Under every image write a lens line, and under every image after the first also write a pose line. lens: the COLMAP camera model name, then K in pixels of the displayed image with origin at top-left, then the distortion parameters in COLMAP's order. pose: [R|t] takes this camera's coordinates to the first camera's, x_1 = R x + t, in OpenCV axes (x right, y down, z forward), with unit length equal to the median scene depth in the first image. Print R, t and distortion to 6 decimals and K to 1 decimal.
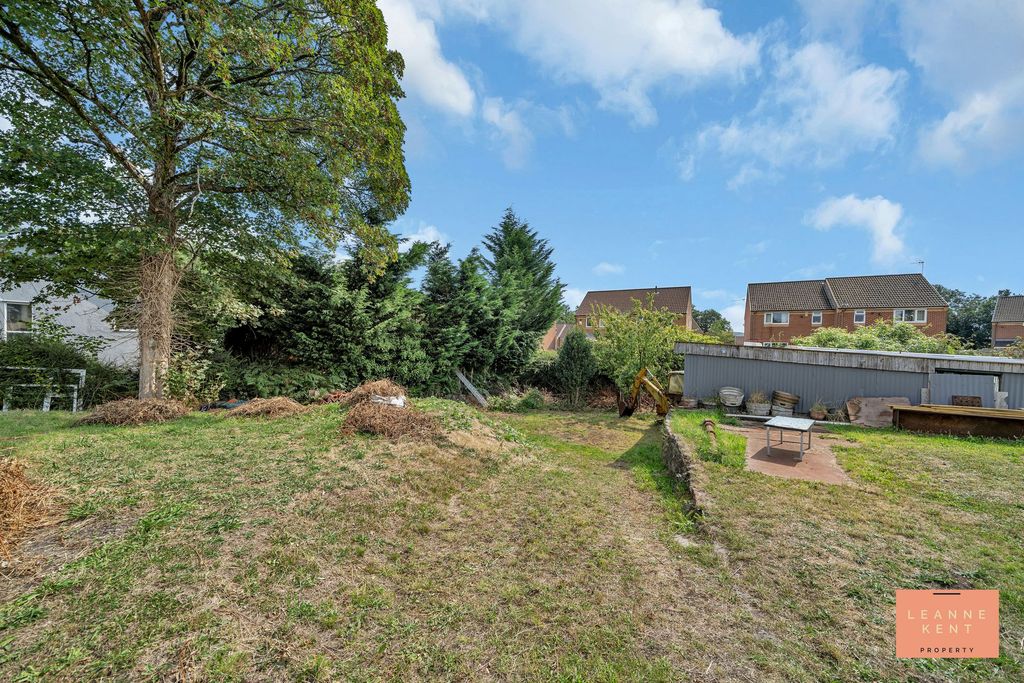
lens RADIAL K [[374.6, 0, 513.0], [0, 374.6, 350.0], [0, 0, 1]] dist [0.000406, 0.000153]
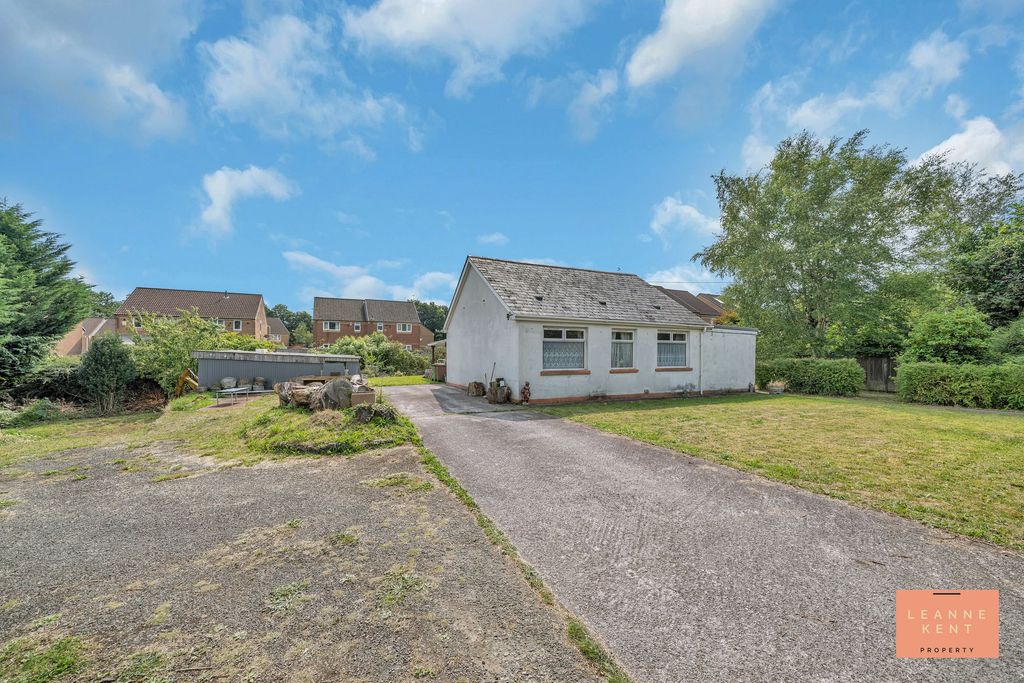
lens RADIAL K [[374.6, 0, 513.0], [0, 374.6, 350.0], [0, 0, 1]] dist [0.000406, 0.000153]
pose [[0.574806, -0.022091, 0.817991, -0.032442], [0.017100, 0.999742, 0.014983, -0.013457], [-0.818111, 0.005375, 0.575036, -0.510442]]
